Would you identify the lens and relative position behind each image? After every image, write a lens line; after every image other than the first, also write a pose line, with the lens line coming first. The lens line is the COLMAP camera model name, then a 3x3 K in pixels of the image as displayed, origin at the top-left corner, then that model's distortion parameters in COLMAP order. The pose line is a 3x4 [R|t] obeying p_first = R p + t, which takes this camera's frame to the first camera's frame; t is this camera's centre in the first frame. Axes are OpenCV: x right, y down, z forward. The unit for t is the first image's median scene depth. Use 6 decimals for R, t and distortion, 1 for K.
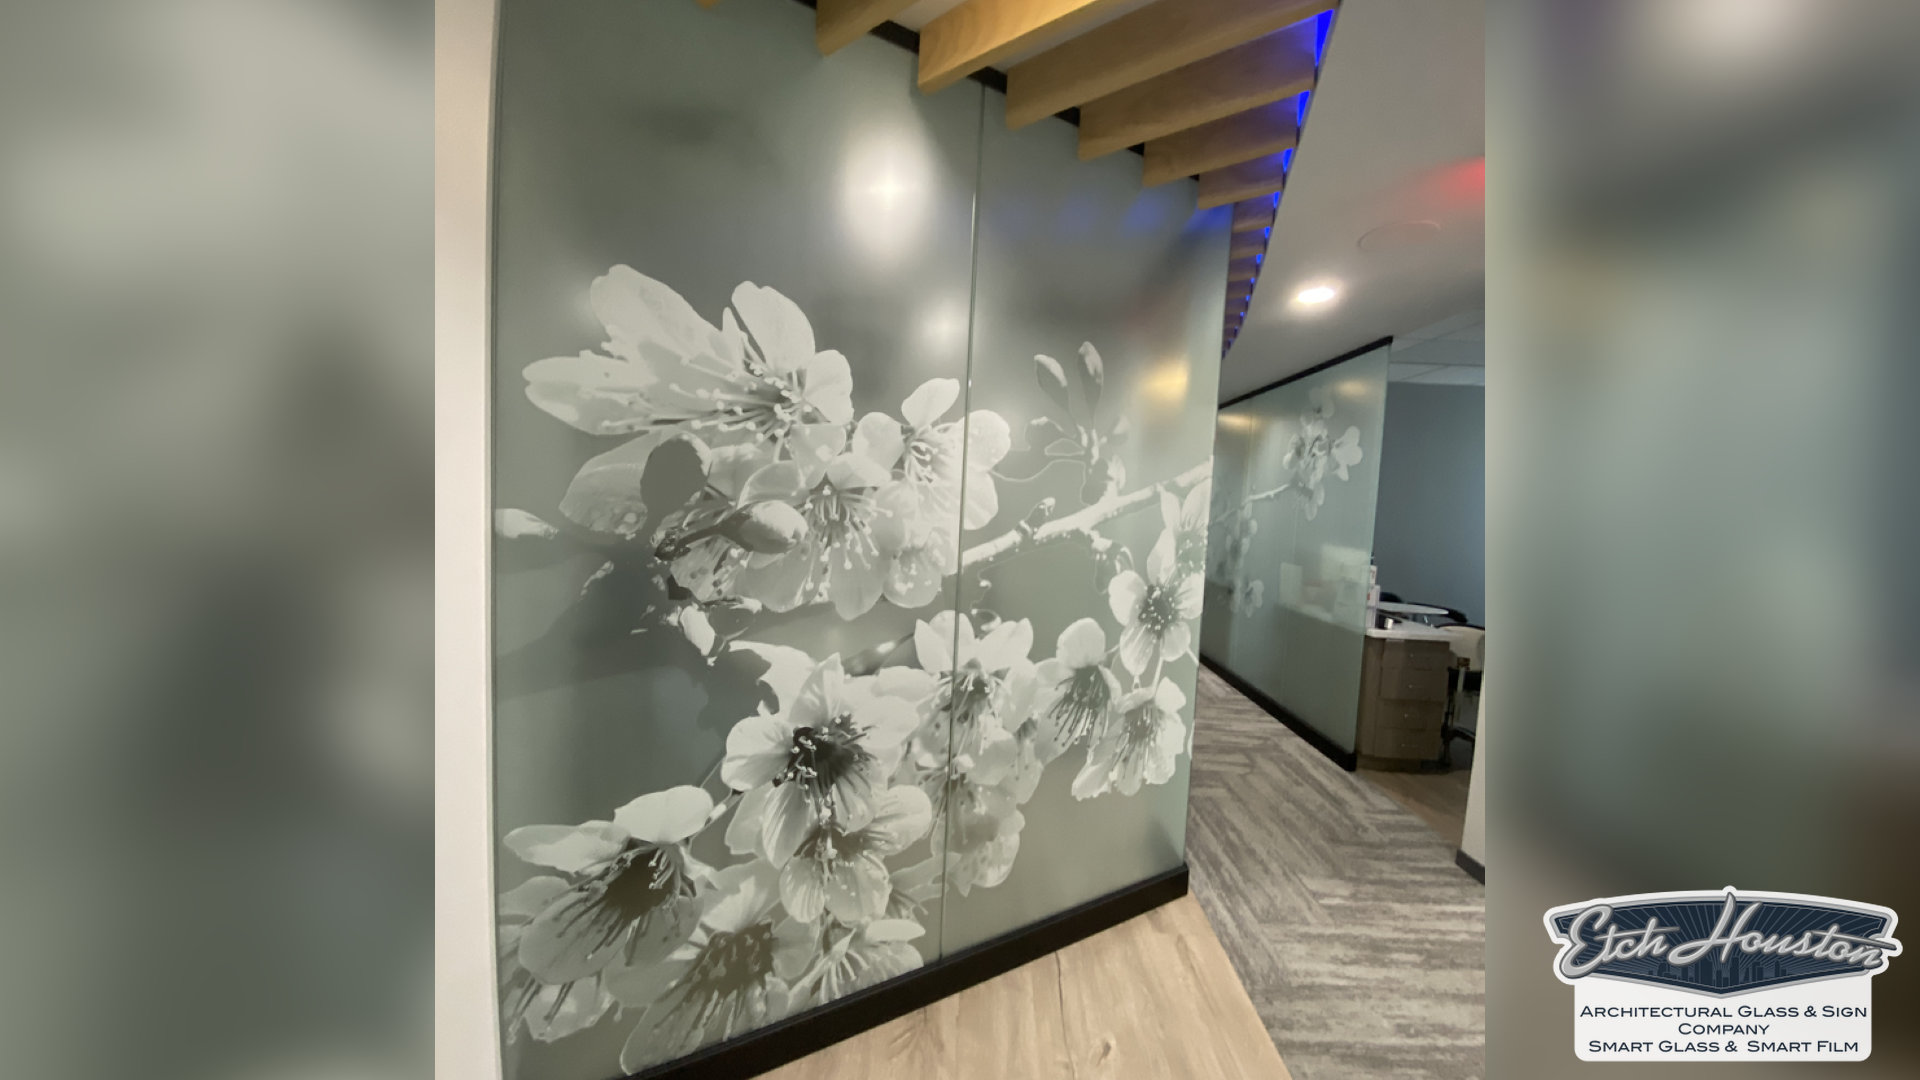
lens RADIAL K [[615.6, 0, 960.0], [0, 615.6, 540.0], [0, 0, 1]] dist [0.000374, -0.000030]
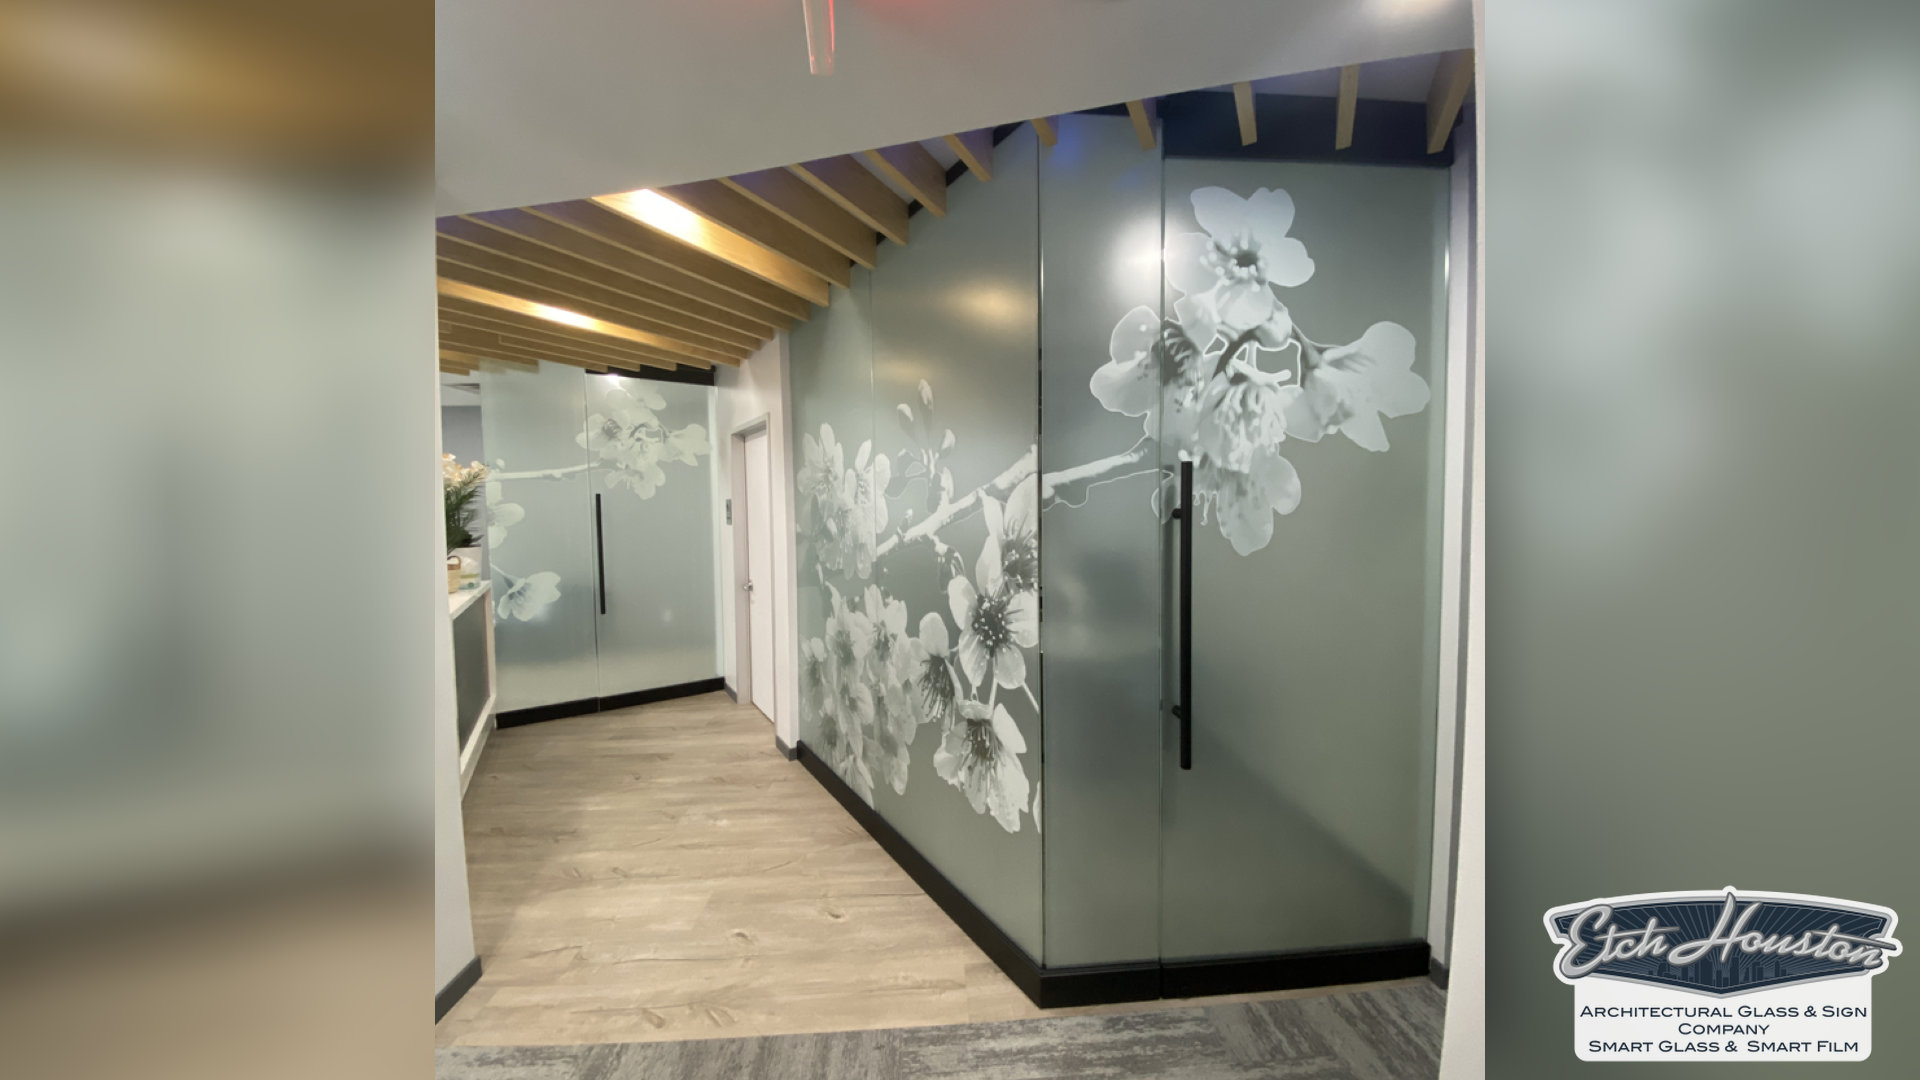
lens RADIAL K [[615.6, 0, 960.0], [0, 615.6, 540.0], [0, 0, 1]] dist [0.000374, -0.000030]
pose [[0.044355, 0.003554, -0.999009, 1.335790], [-0.057258, 0.998359, 0.001010, -0.011432], [0.997374, 0.057156, 0.044486, 0.974168]]
